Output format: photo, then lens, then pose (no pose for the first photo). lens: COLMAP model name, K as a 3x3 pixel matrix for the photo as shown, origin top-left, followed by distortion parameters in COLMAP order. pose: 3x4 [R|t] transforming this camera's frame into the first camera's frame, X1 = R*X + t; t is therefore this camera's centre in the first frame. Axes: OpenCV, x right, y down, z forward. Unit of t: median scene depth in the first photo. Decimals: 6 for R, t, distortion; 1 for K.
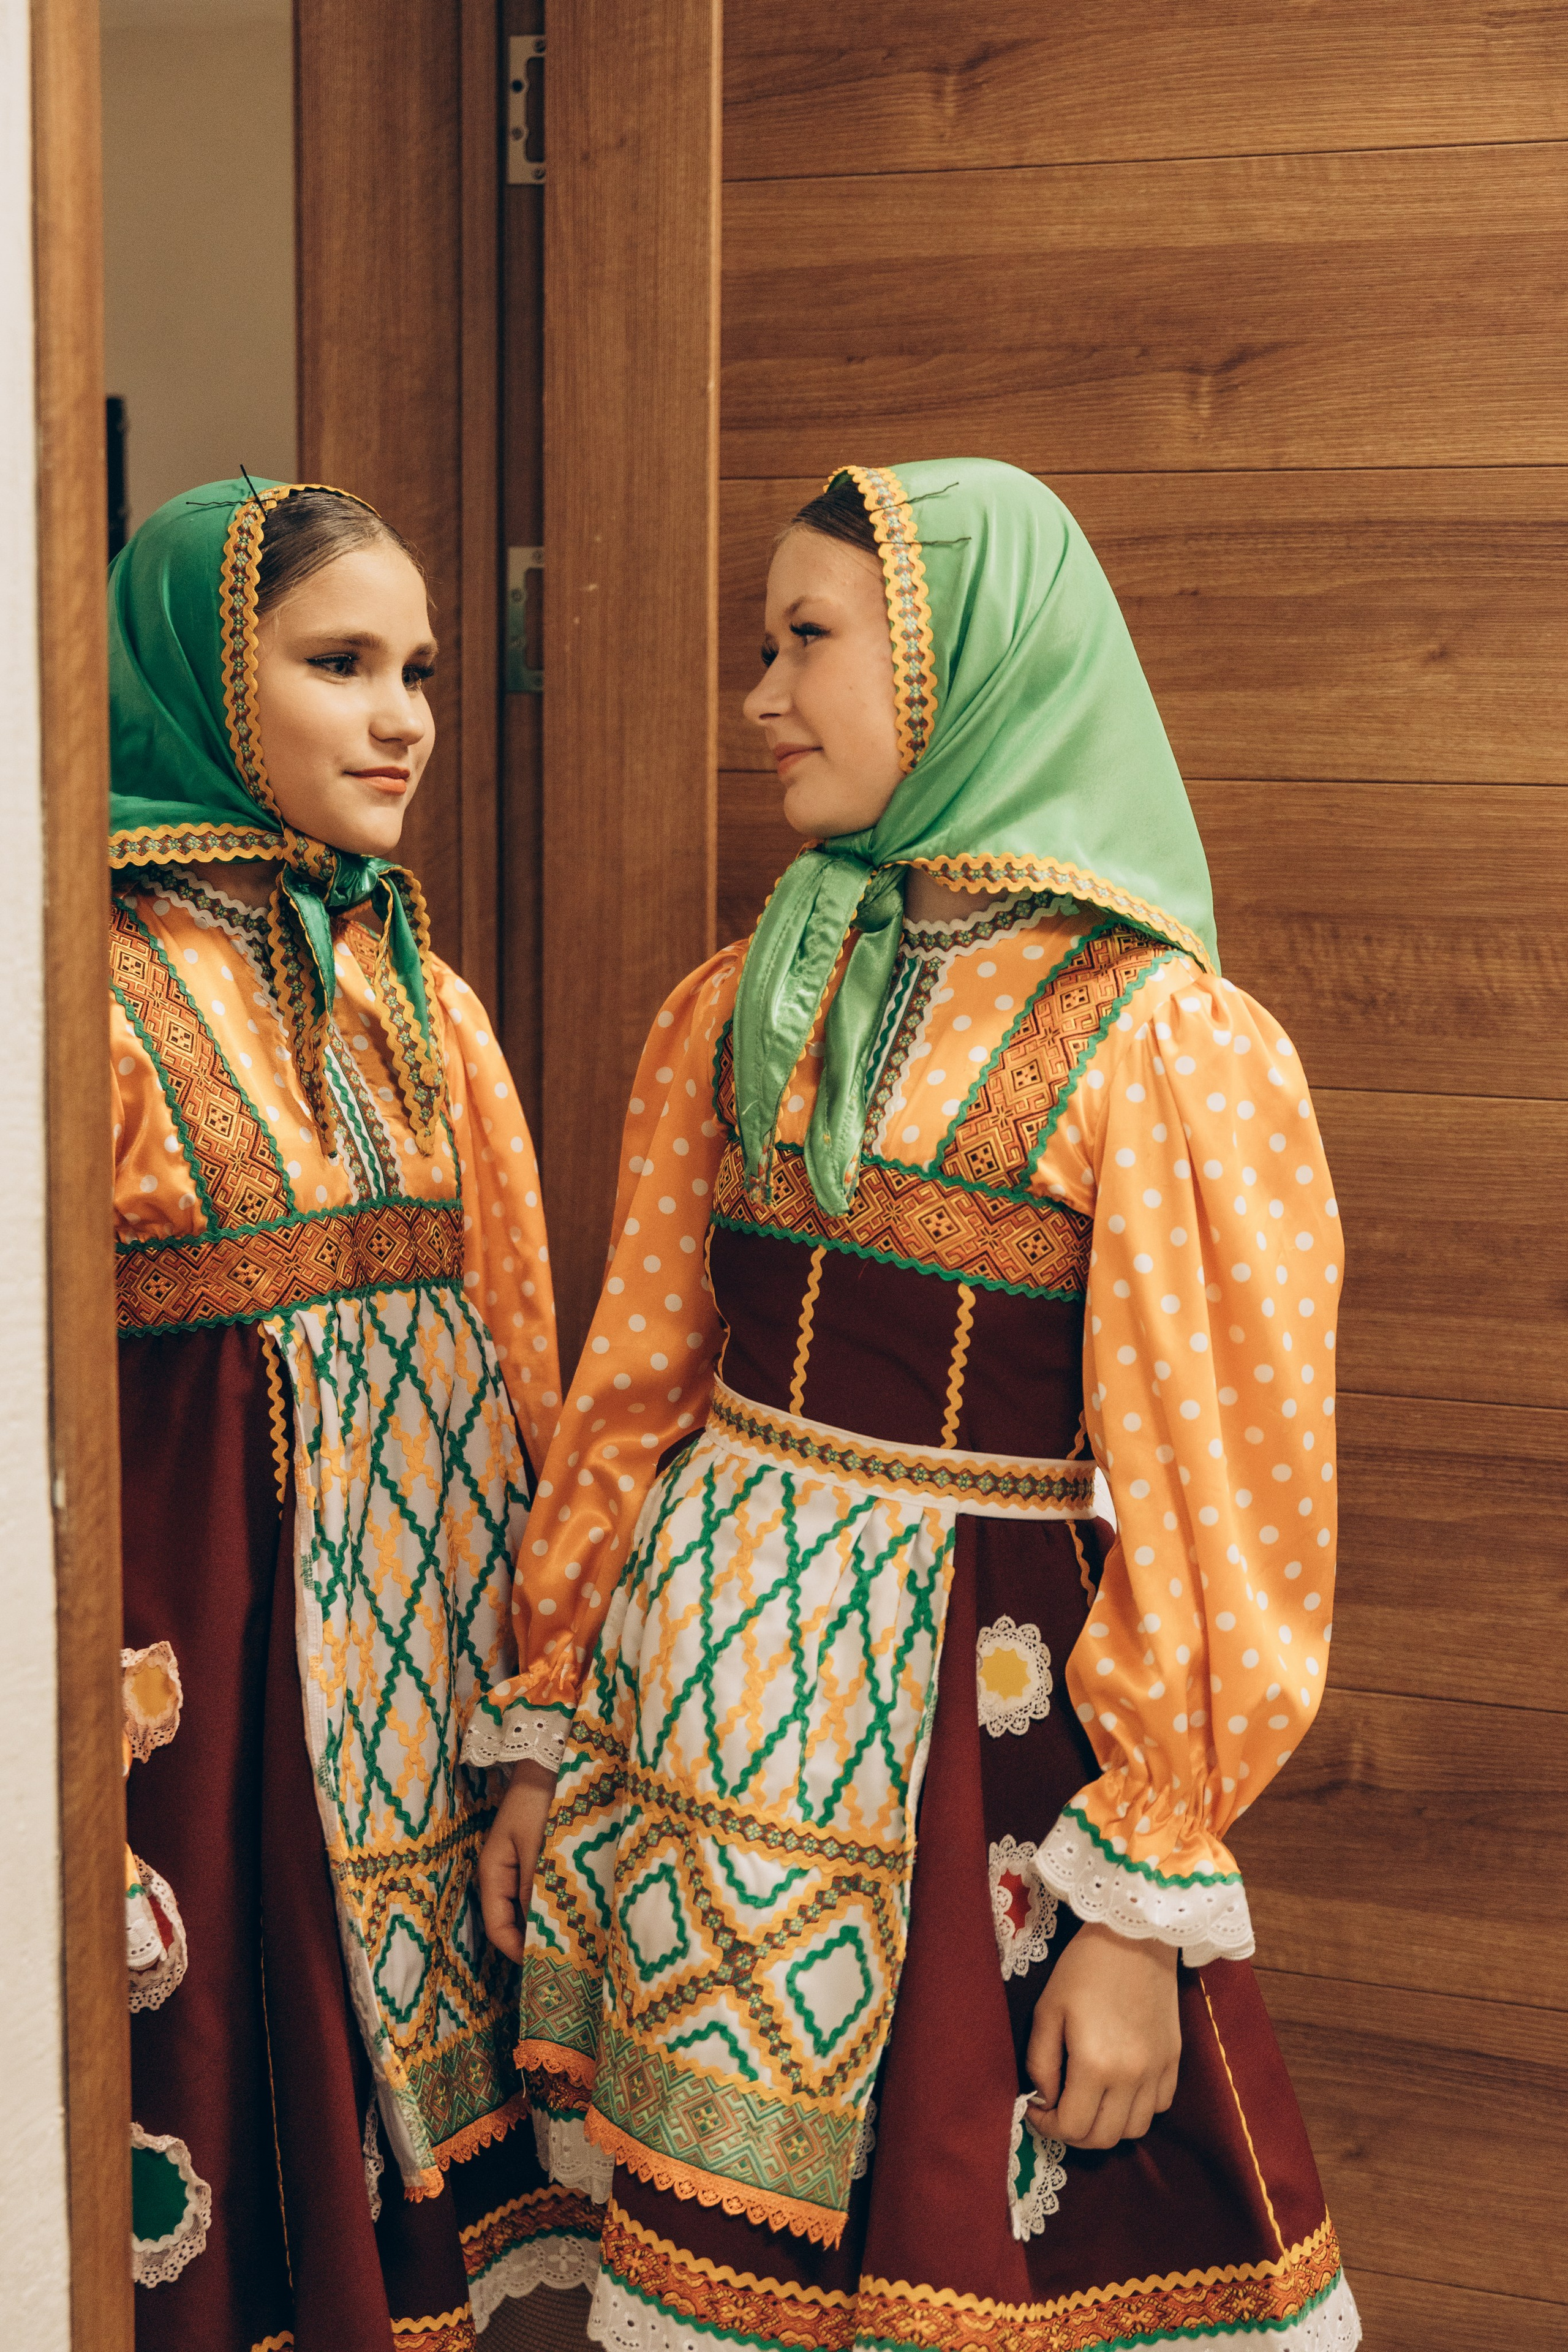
lens RADIAL K [[3836.6, 0, 773.4], [0, 3836.6, 1161.7], [0, 0, 1]] dist [-0.059961, 0.000000]
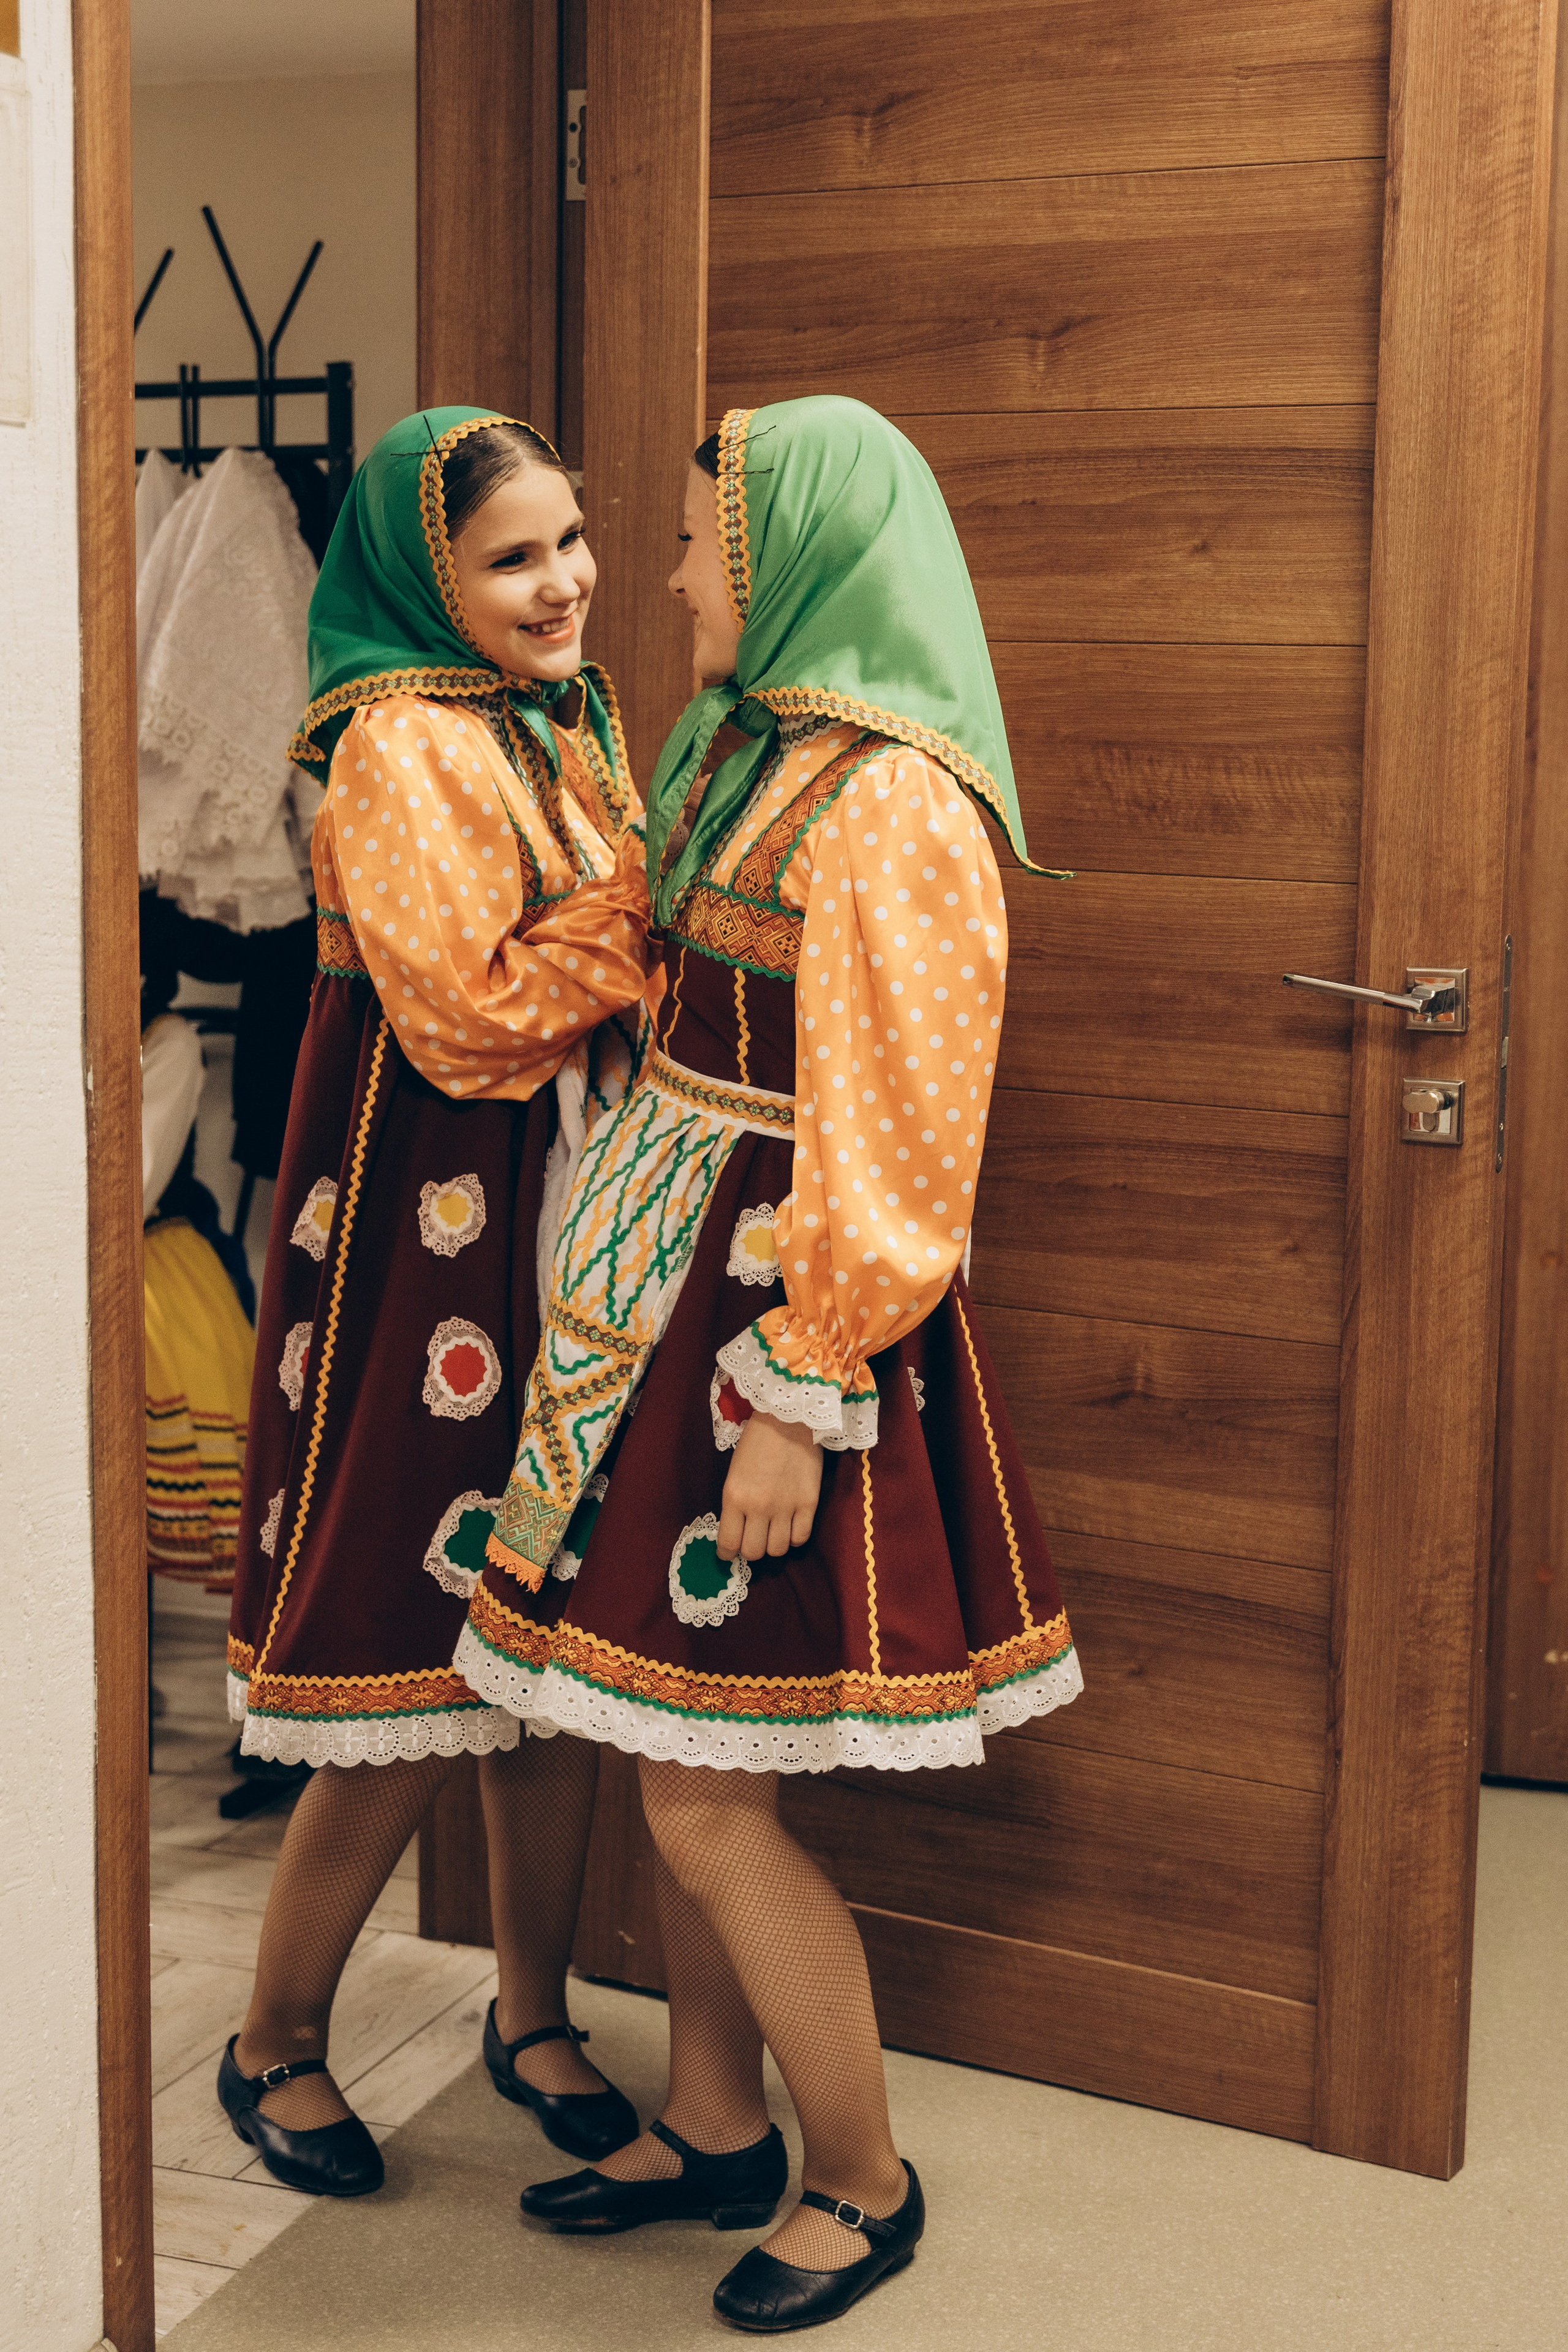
lens RADIAL K [[3585.7, 0, 778.1], [0, 3585.7, 1192.7], [0, 0, 1]] dist [-0.071688, 0.000000]
pose [[0.992300, 0.023838, -0.121539, 0.182957], [-0.020307, 0.999337, 0.030211, 0.058488], [0.122179, -0.027510, 0.992127, -0.267452]]
